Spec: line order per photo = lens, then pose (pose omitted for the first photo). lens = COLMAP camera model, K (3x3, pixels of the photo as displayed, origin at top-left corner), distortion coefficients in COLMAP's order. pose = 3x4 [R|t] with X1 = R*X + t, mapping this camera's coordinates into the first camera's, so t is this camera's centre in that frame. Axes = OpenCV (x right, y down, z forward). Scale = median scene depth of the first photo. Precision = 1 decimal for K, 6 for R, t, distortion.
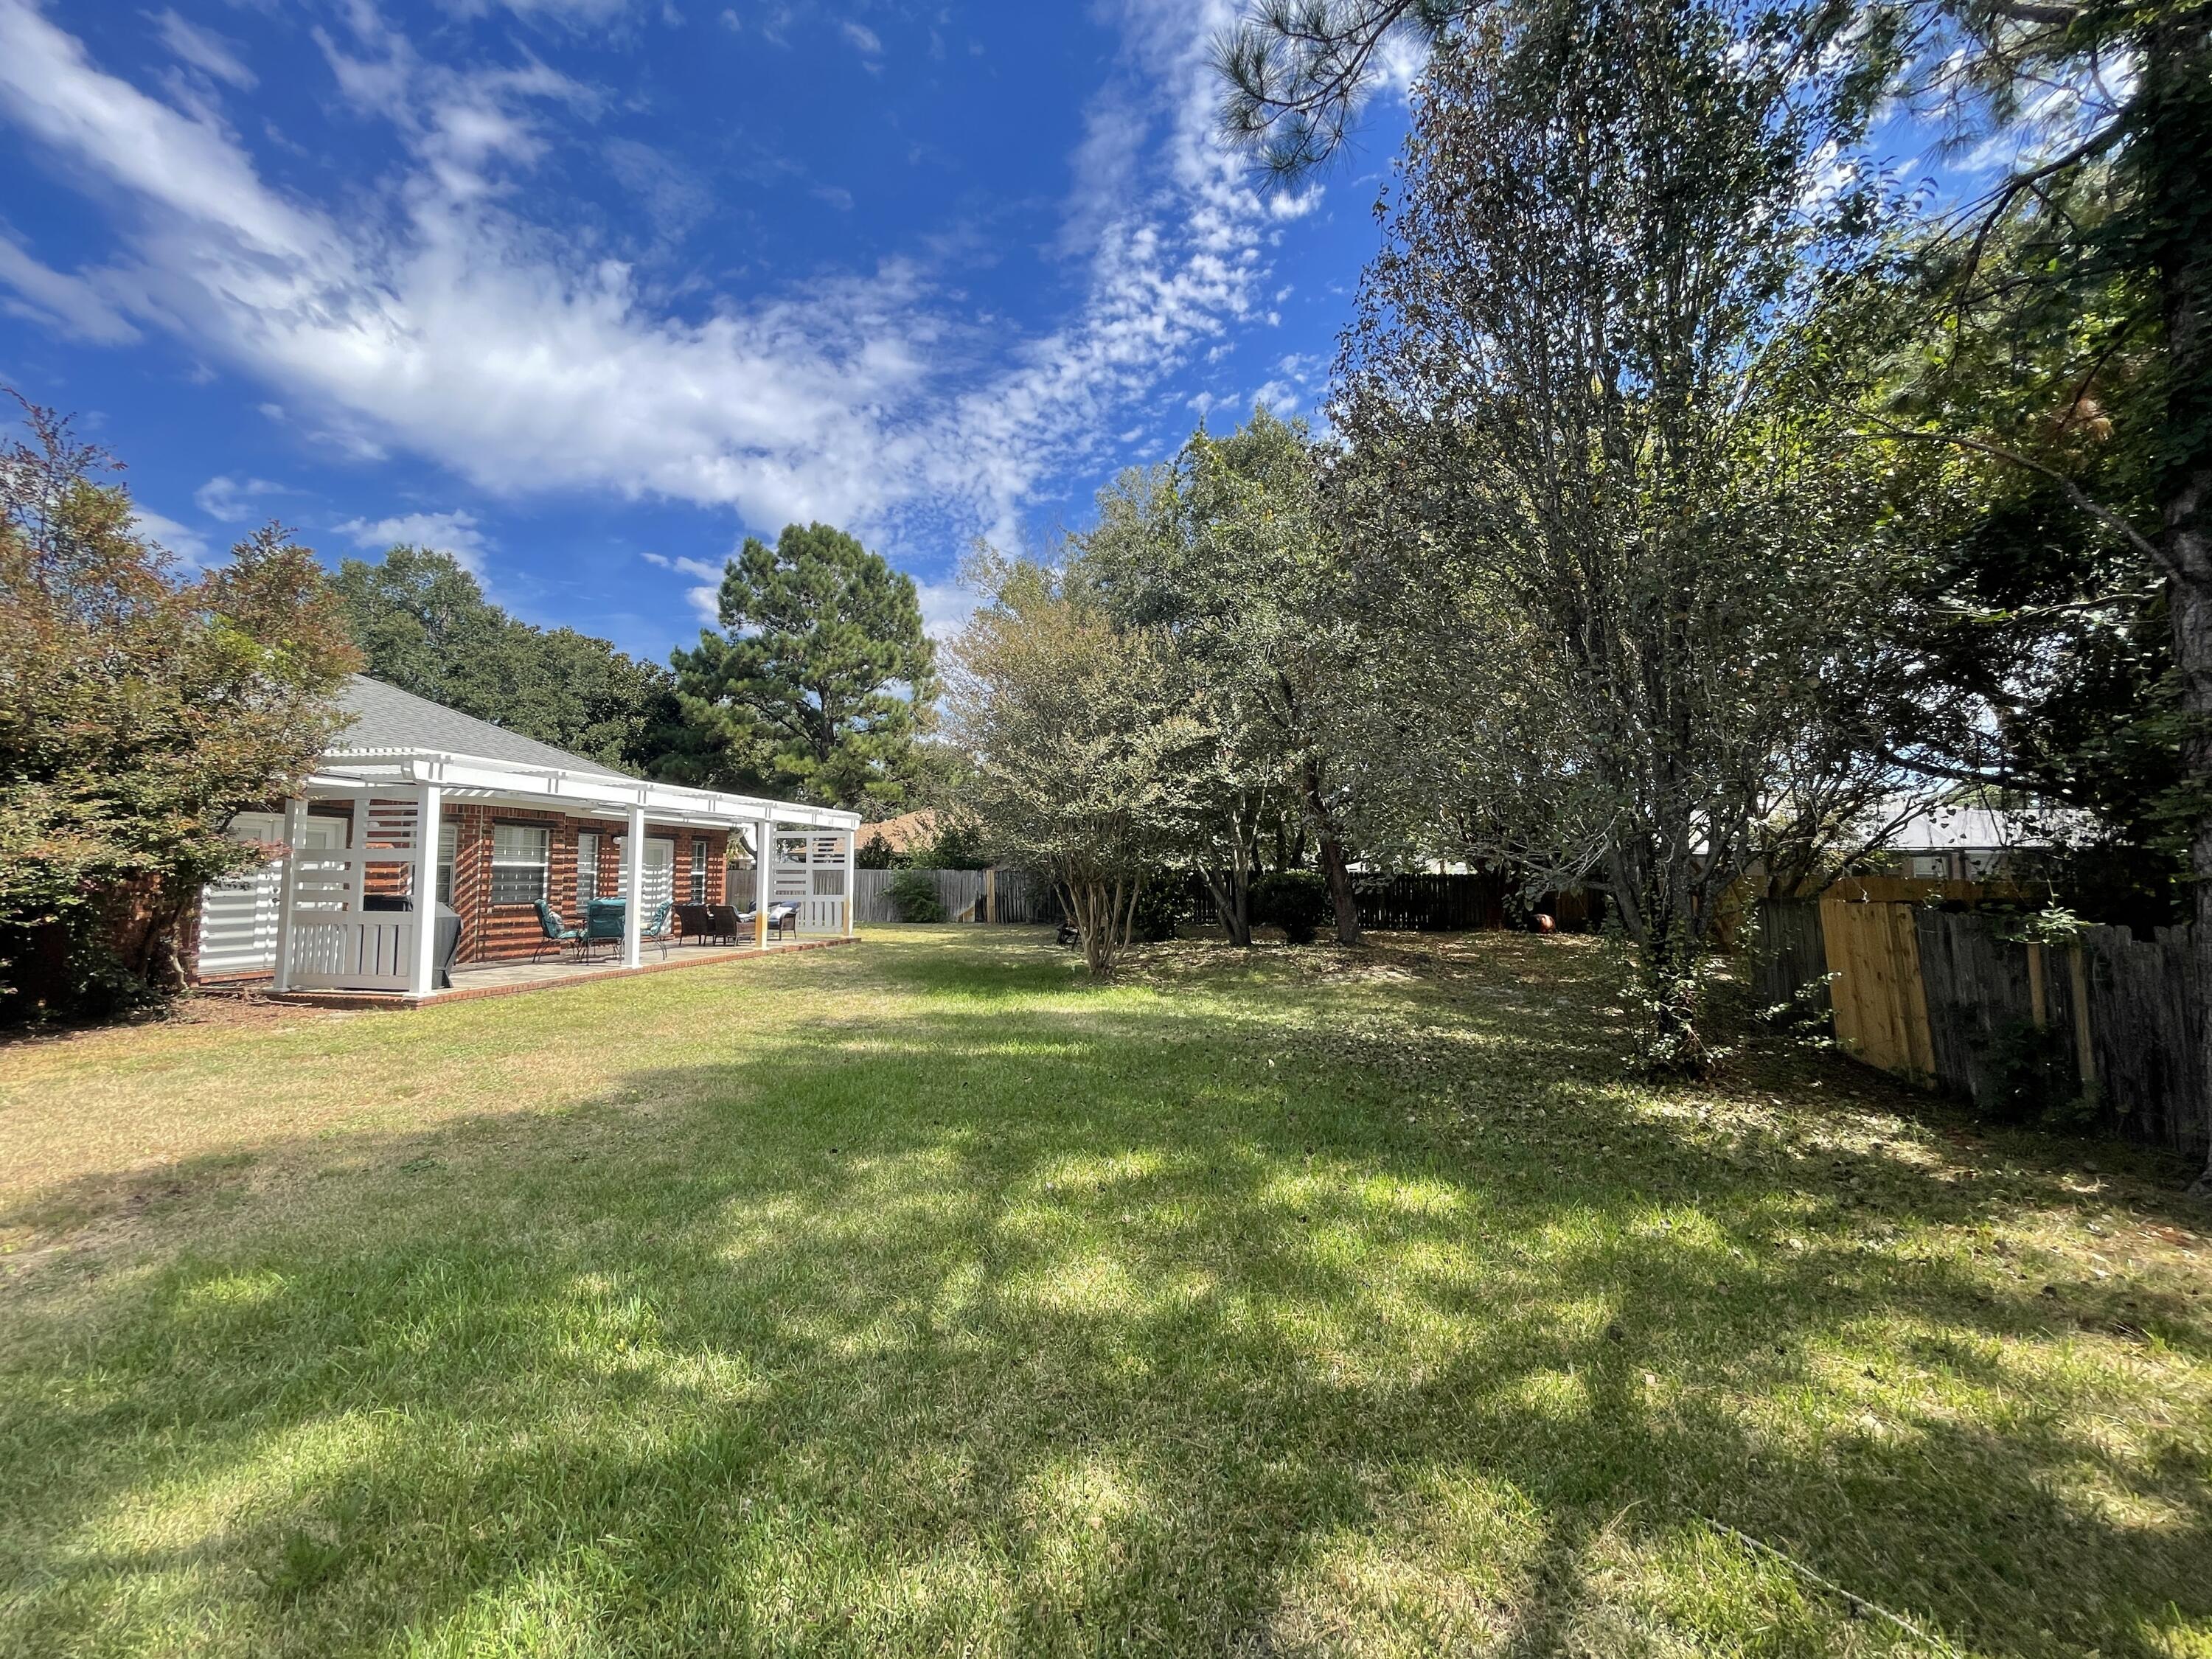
lens RADIAL K [[884.5, 0, 1097.5], [0, 884.5, 821.3], [0, 0, 1]] dist [-0.004758, 0.001568]
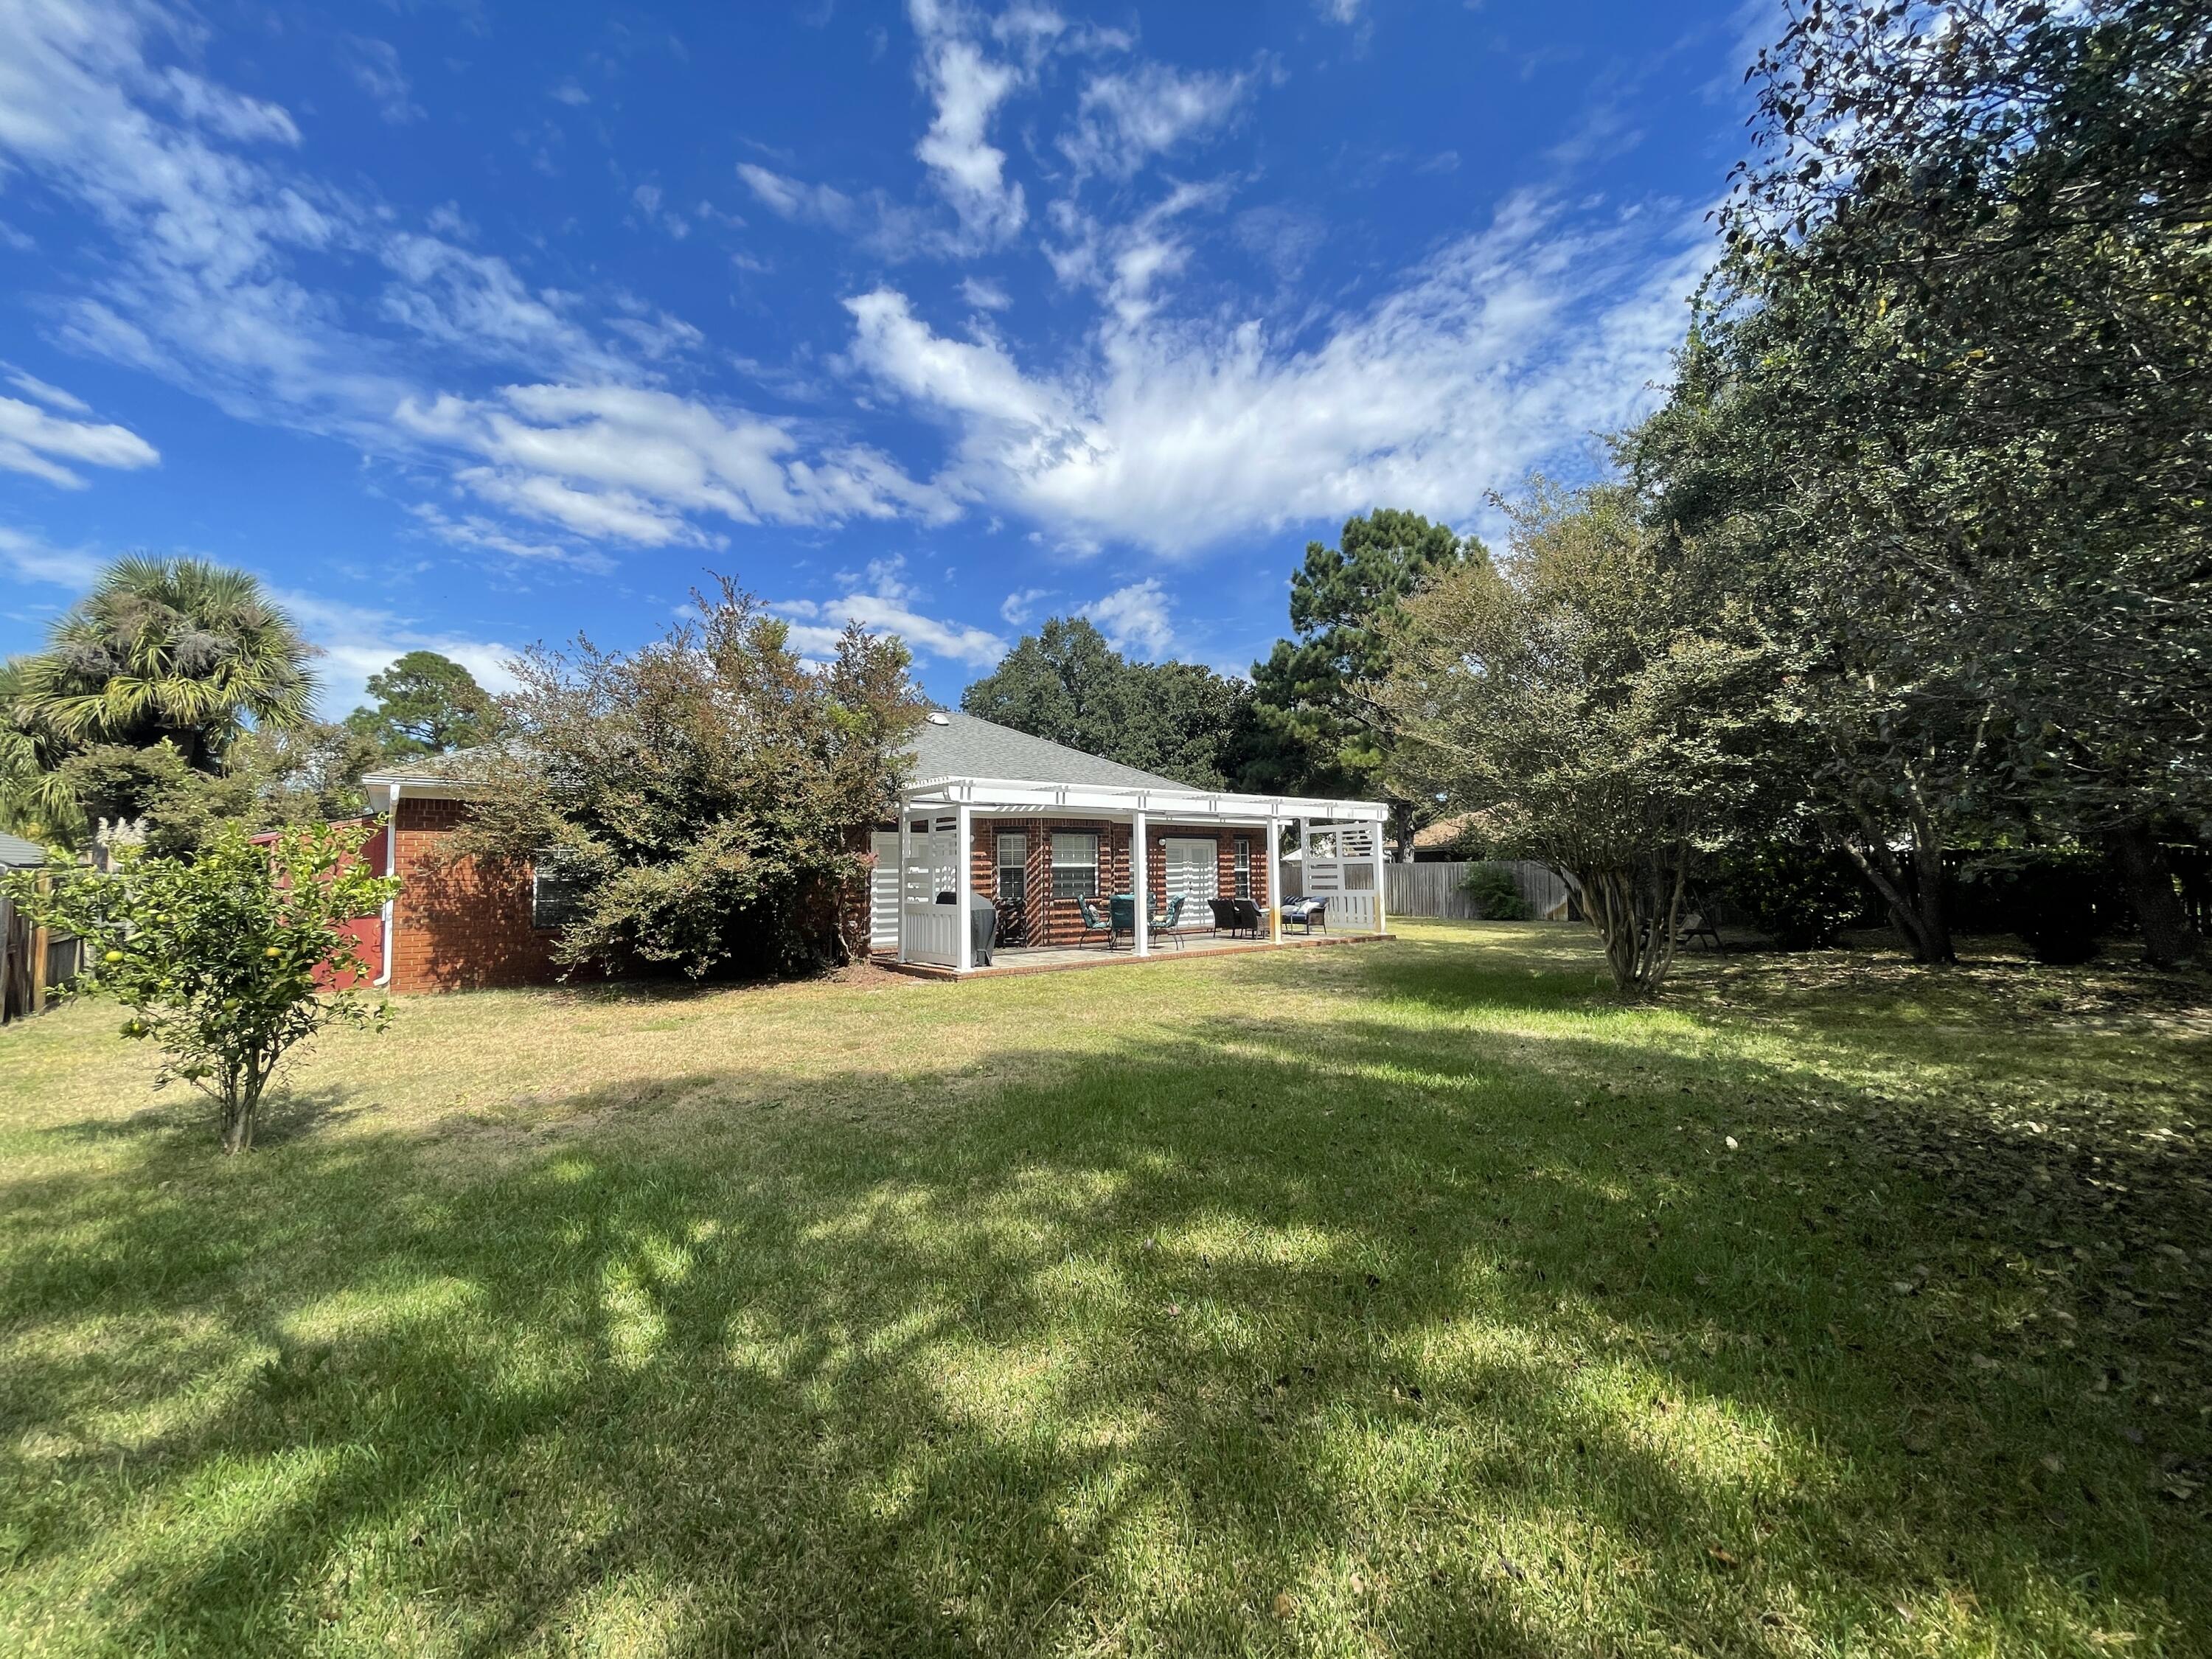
lens RADIAL K [[884.5, 0, 1107.9], [0, 884.5, 836.0], [0, 0, 1]] dist [-0.004758, 0.001568]
pose [[0.767998, -0.043156, -0.638997, 0.118468], [0.057688, 0.998333, 0.001911, 0.007601], [0.637849, -0.038330, 0.769207, 0.092586]]
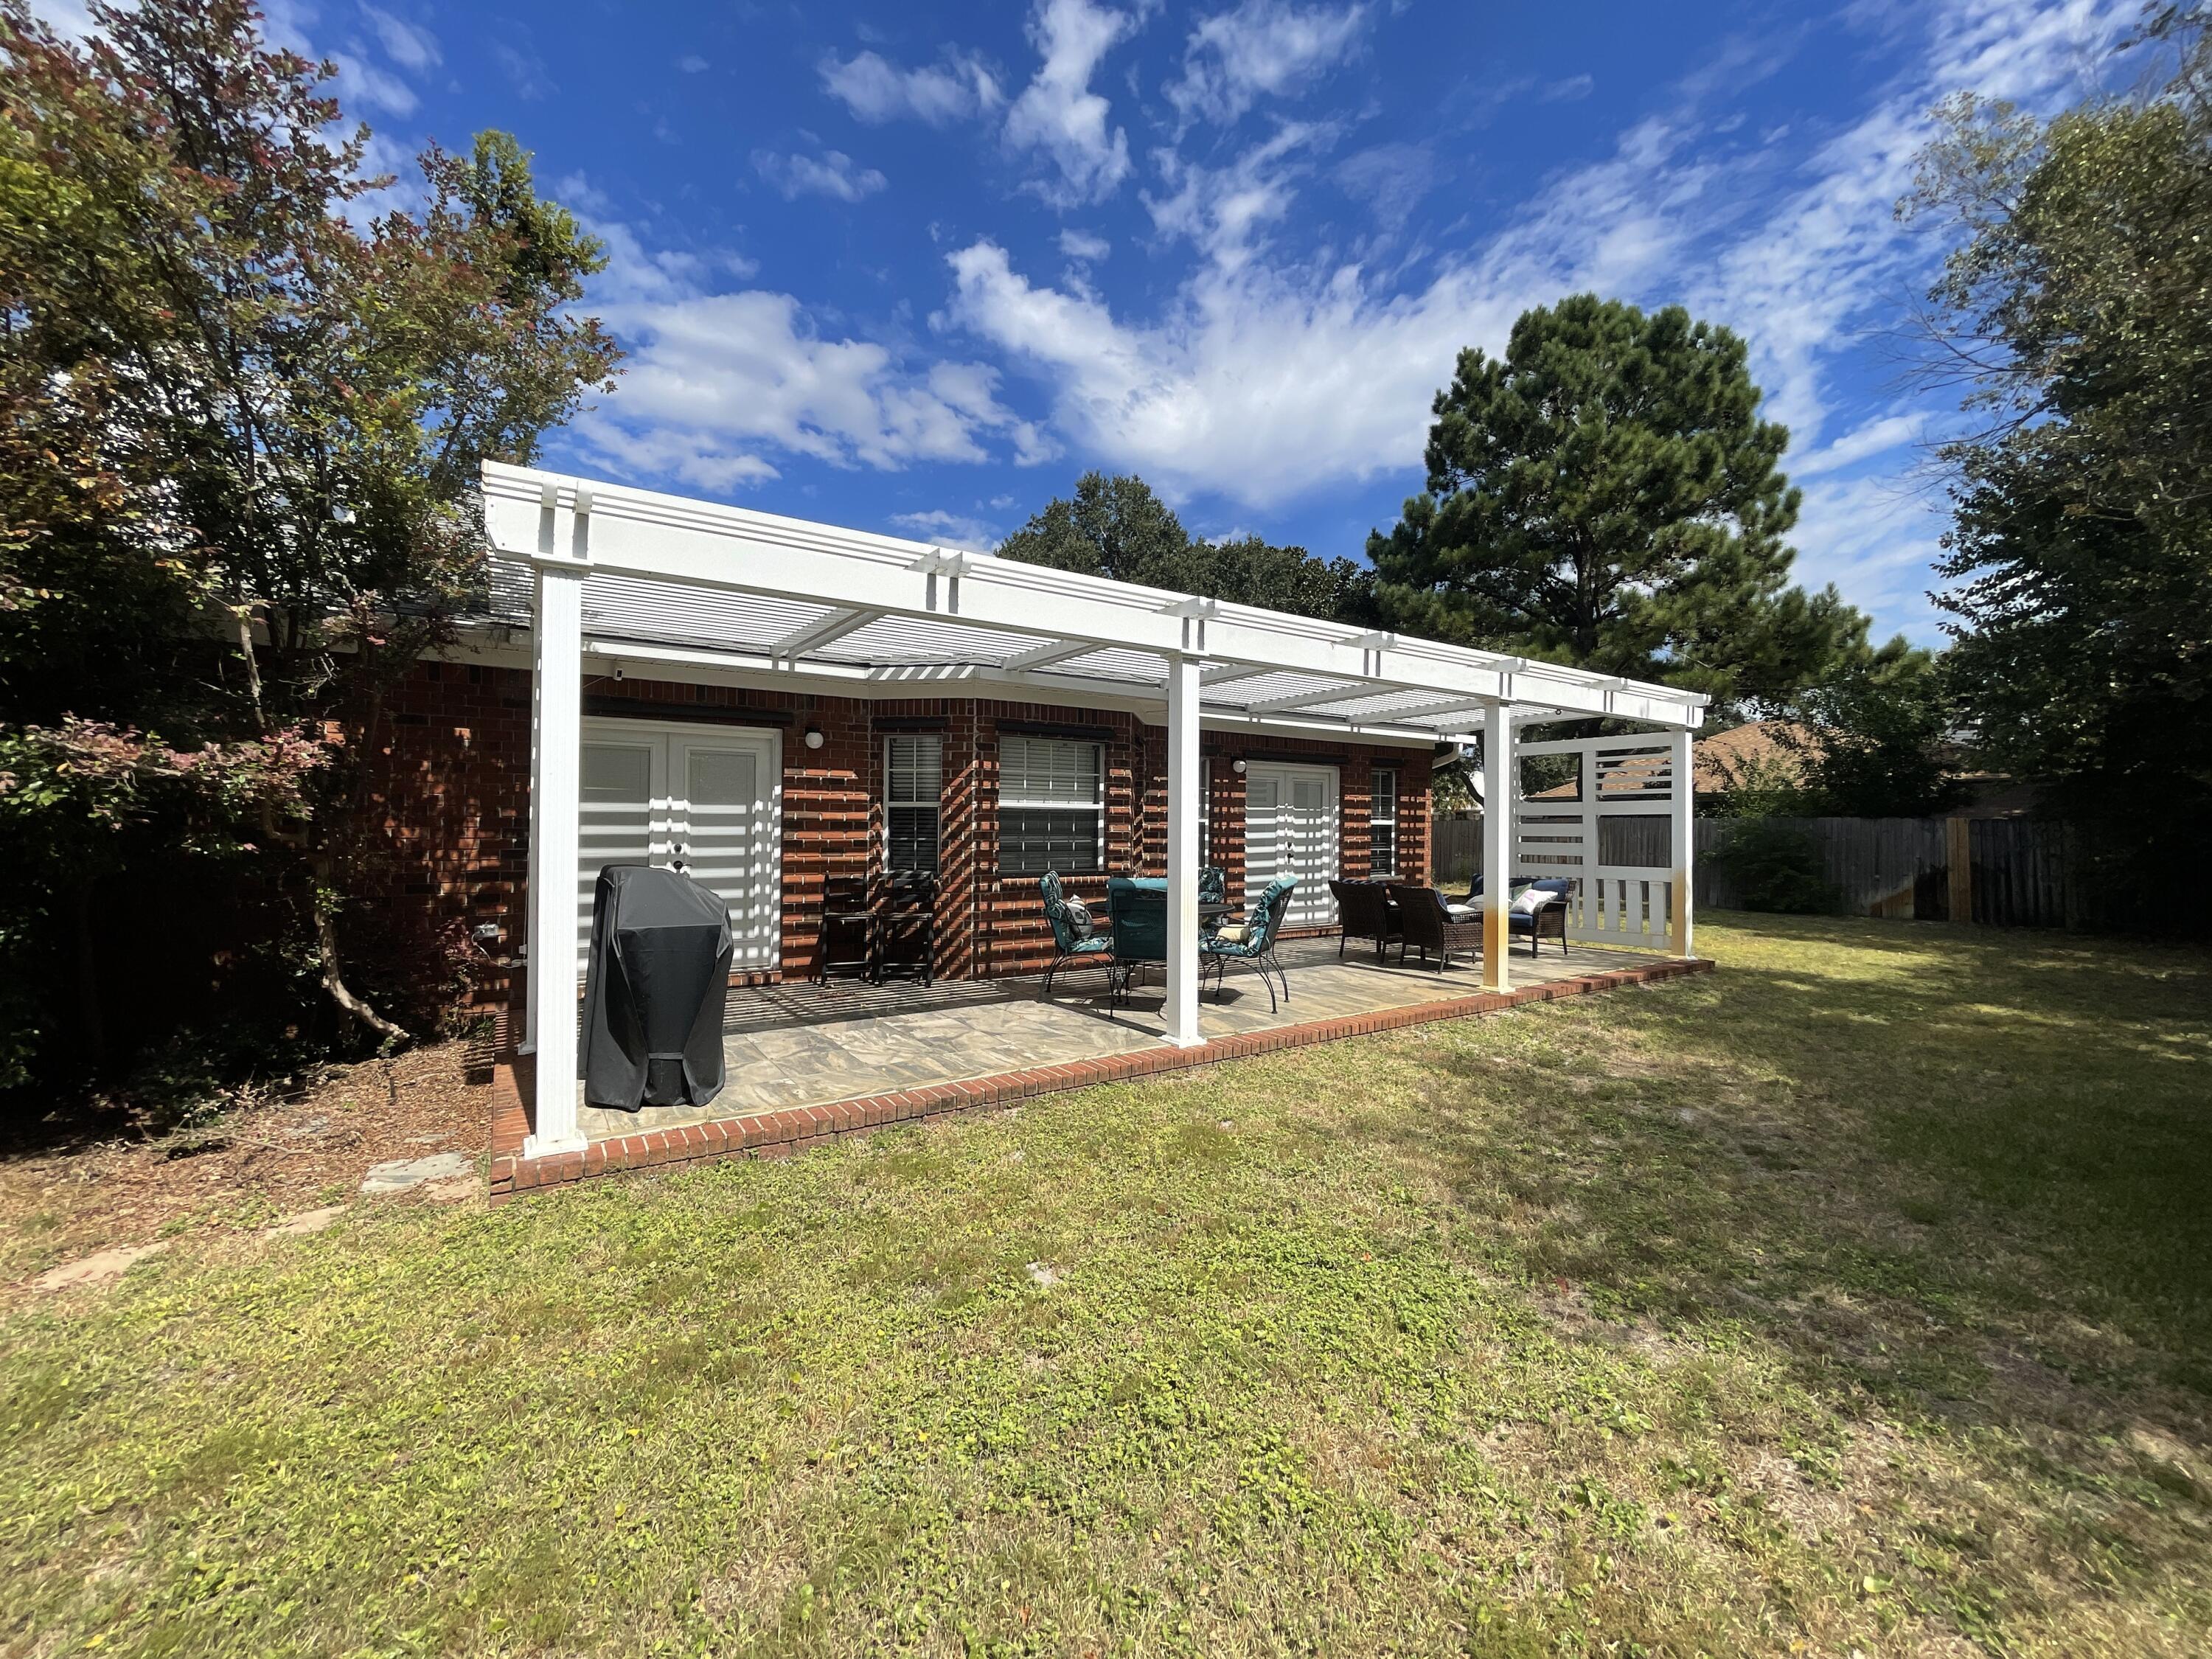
lens RADIAL K [[884.5, 0, 1110.6], [0, 884.5, 825.6], [0, 0, 1]] dist [-0.004758, 0.001568]
pose [[0.716988, -0.000152, -0.697085, -0.194777], [0.040637, 0.998308, 0.041579, 0.032741], [0.695900, -0.058139, 0.715781, 0.512697]]
